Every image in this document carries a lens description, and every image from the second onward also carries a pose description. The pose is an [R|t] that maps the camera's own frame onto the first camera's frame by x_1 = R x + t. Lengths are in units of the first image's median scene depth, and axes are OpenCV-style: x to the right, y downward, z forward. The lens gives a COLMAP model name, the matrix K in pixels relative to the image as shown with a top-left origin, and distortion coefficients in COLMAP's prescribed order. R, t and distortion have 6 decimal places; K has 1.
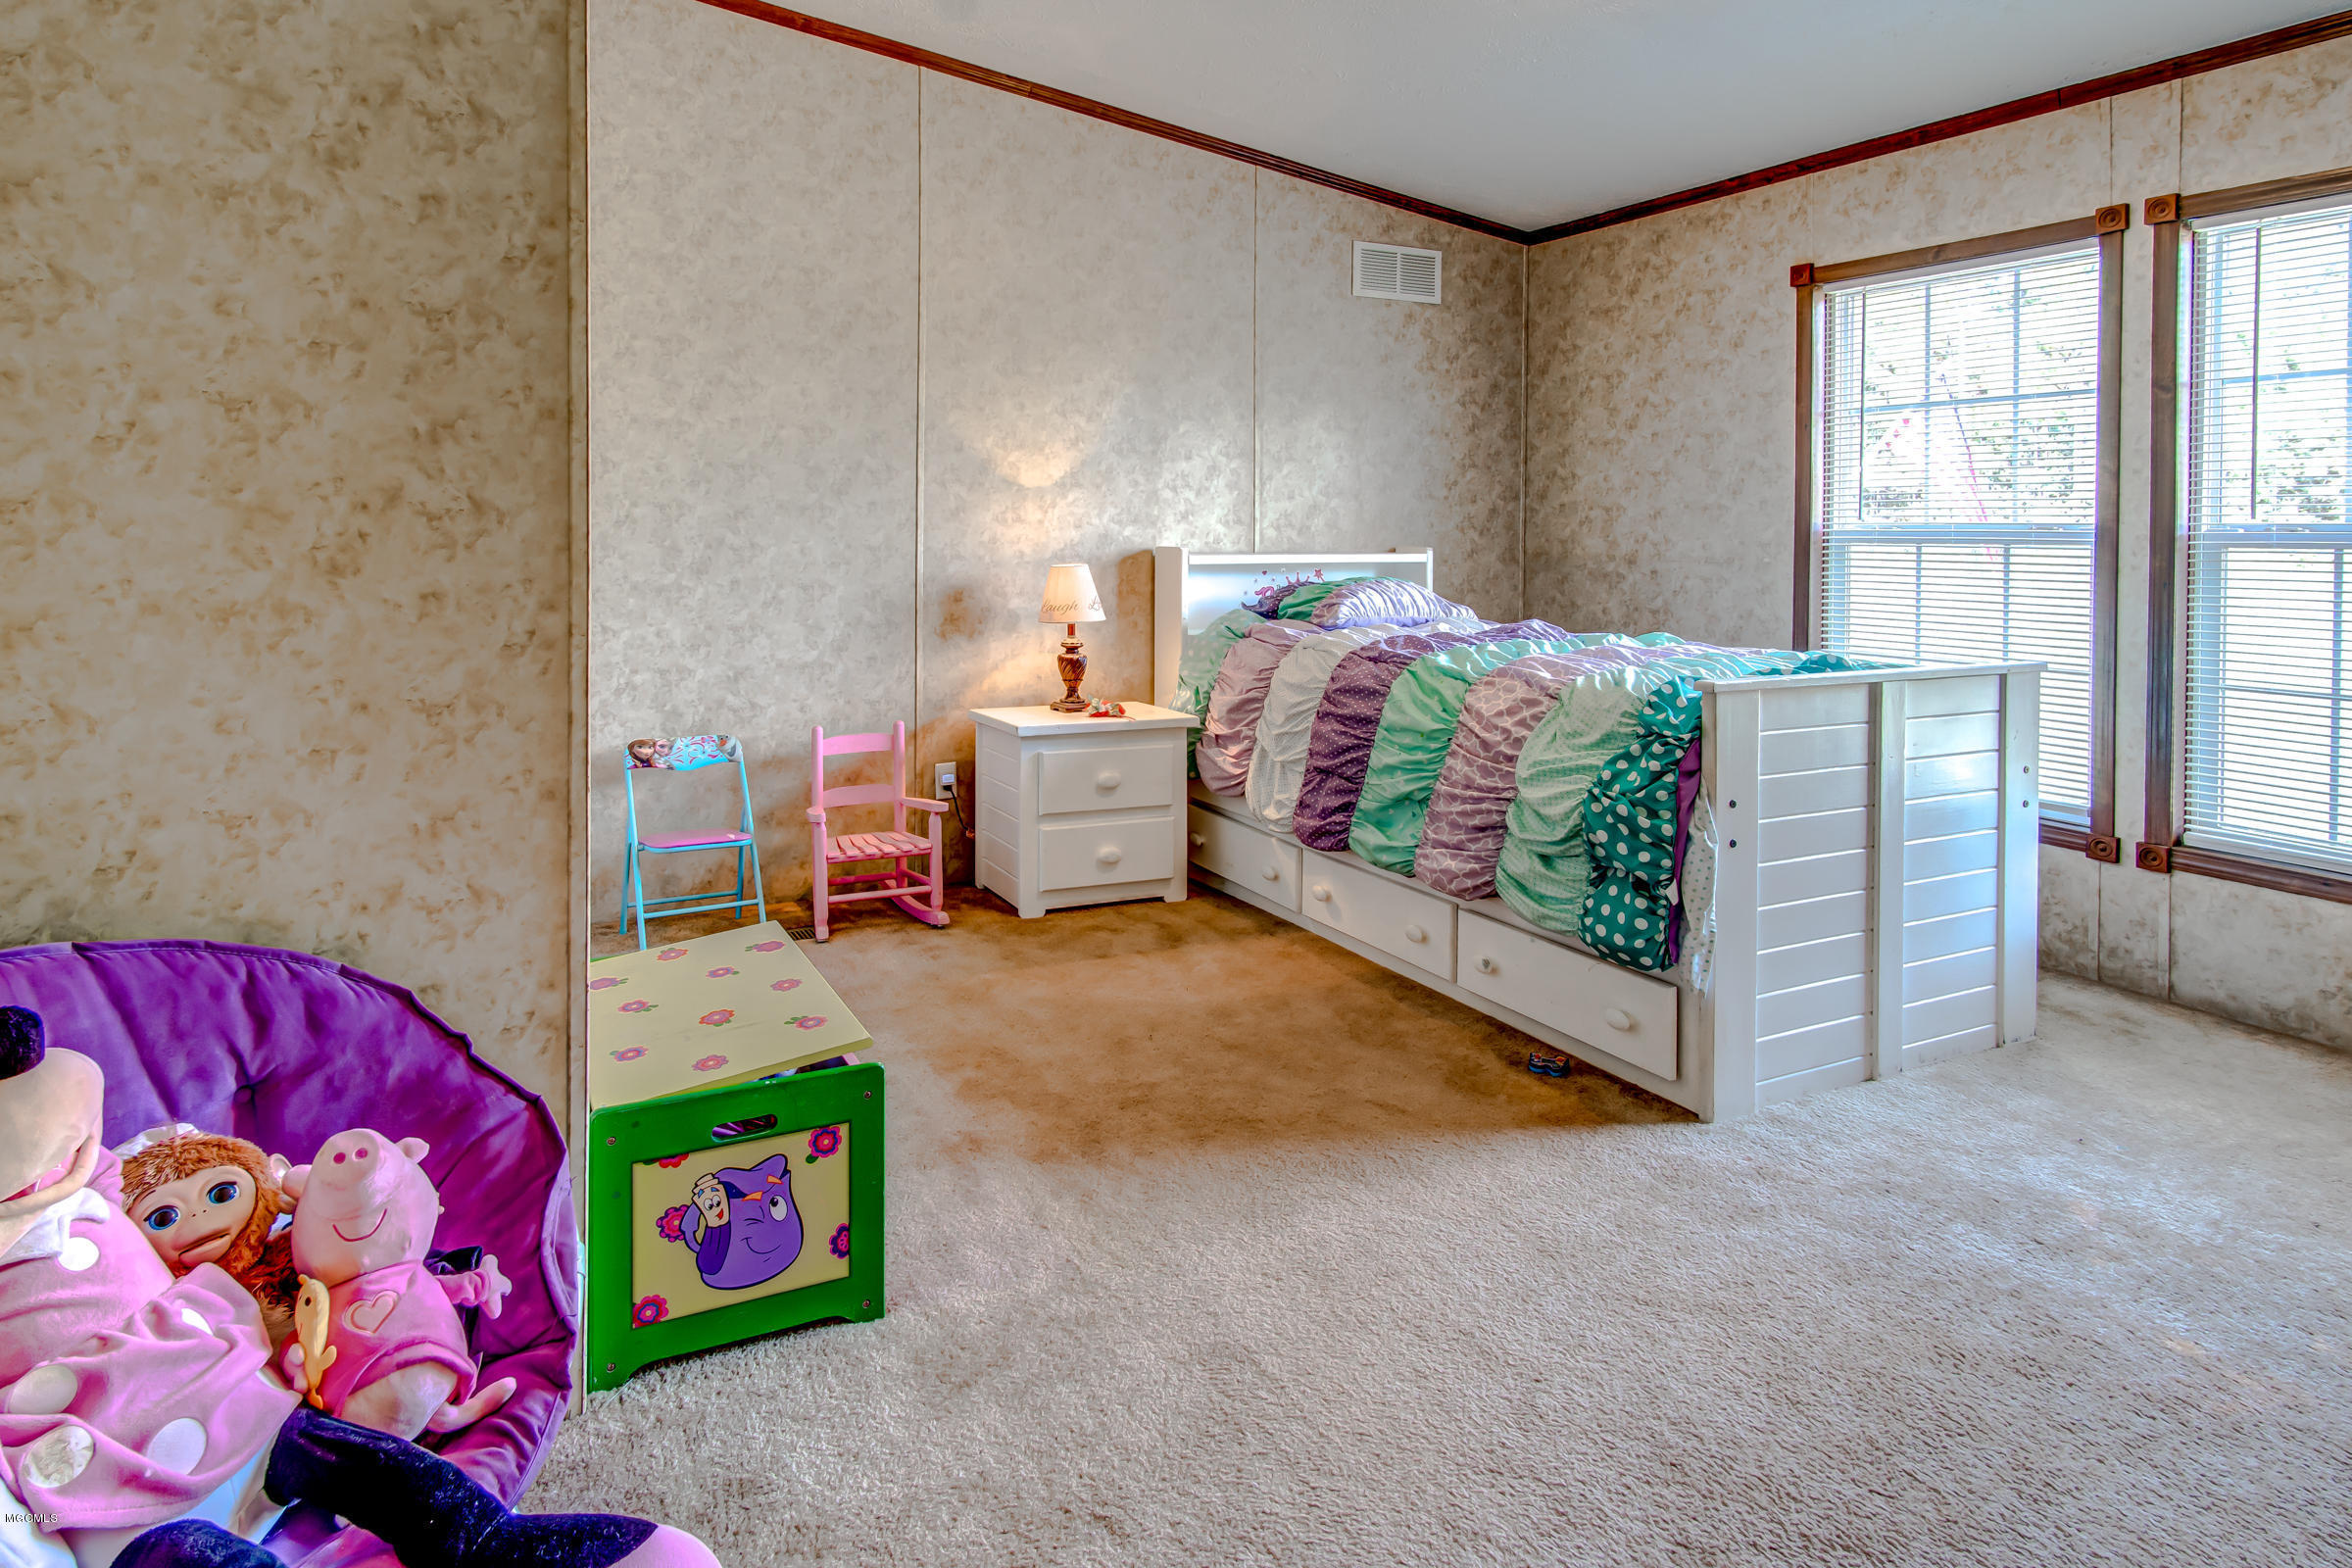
lens RADIAL K [[1298.8, 0, 1007.2], [0, 1298.8, 531.6], [0, 0, 1]] dist [0.004395, -0.000343]
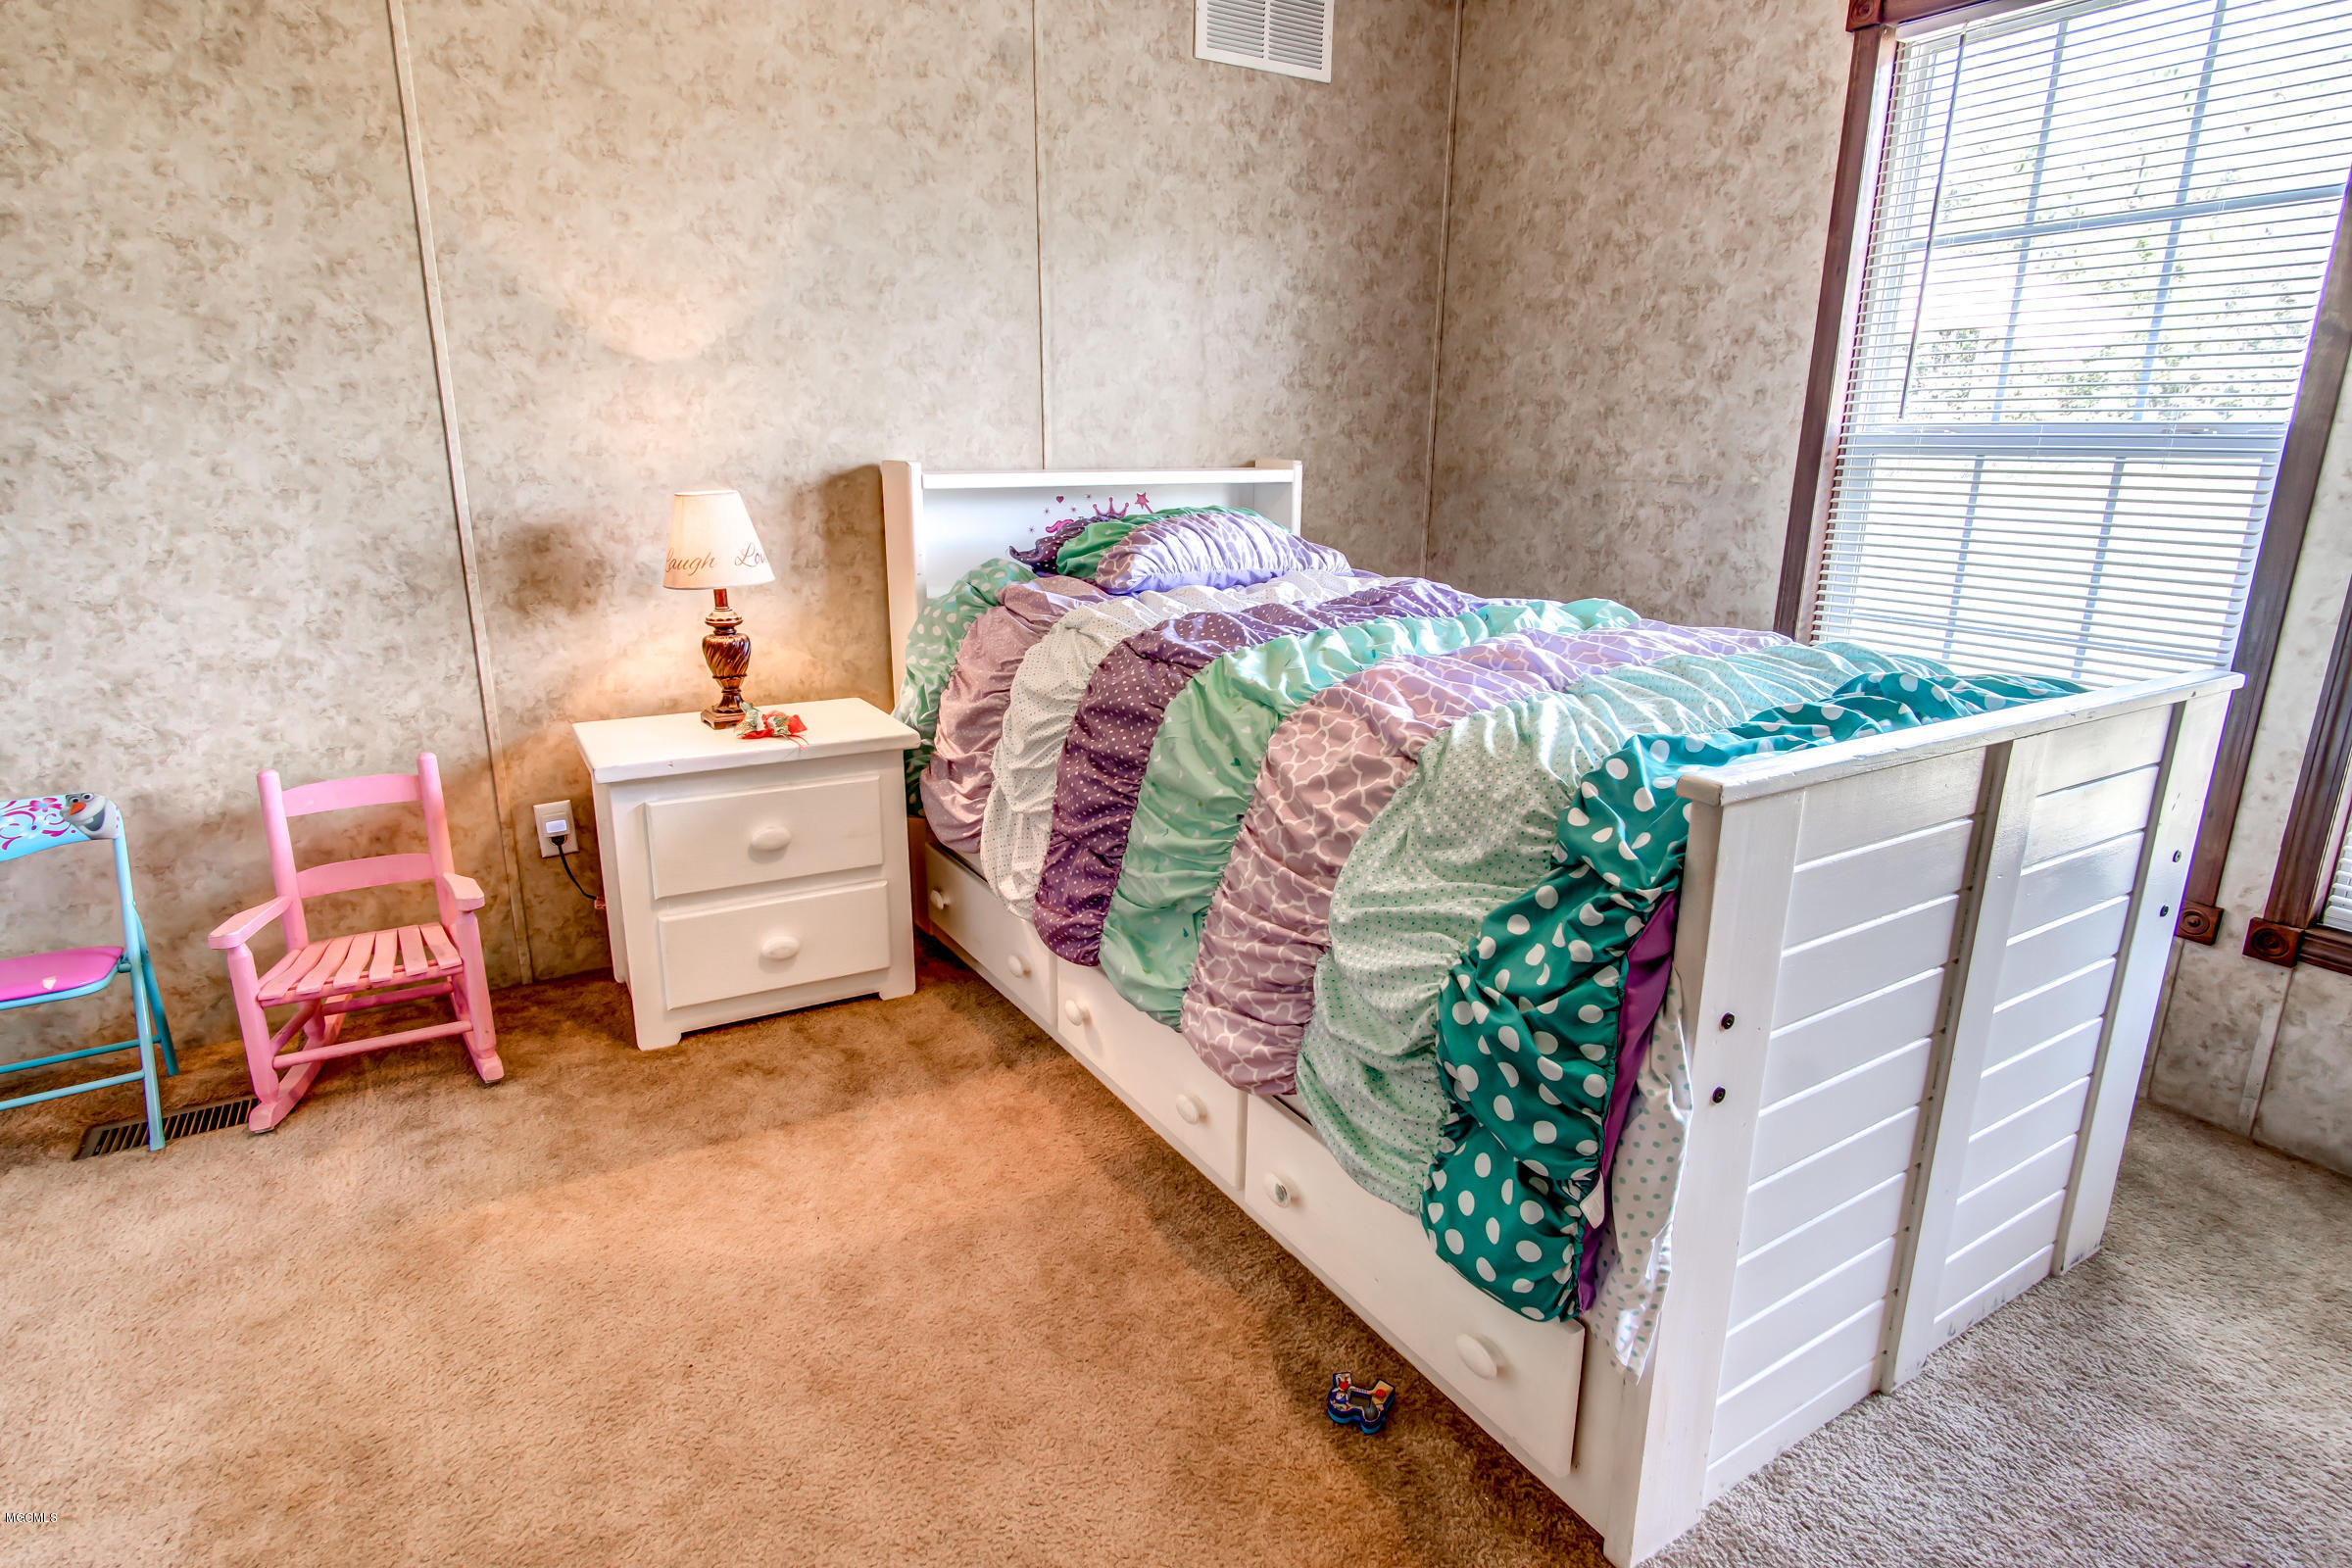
lens RADIAL K [[1260.7, 0, 1167.7], [0, 1260.7, 763.6], [0, 0, 1]] dist [0.005172, 0.001001]
pose [[0.989163, -0.035801, 0.142391, 0.199035], [-0.001058, 0.968053, 0.250744, 0.000149], [-0.146819, -0.248177, 0.957524, 0.416709]]
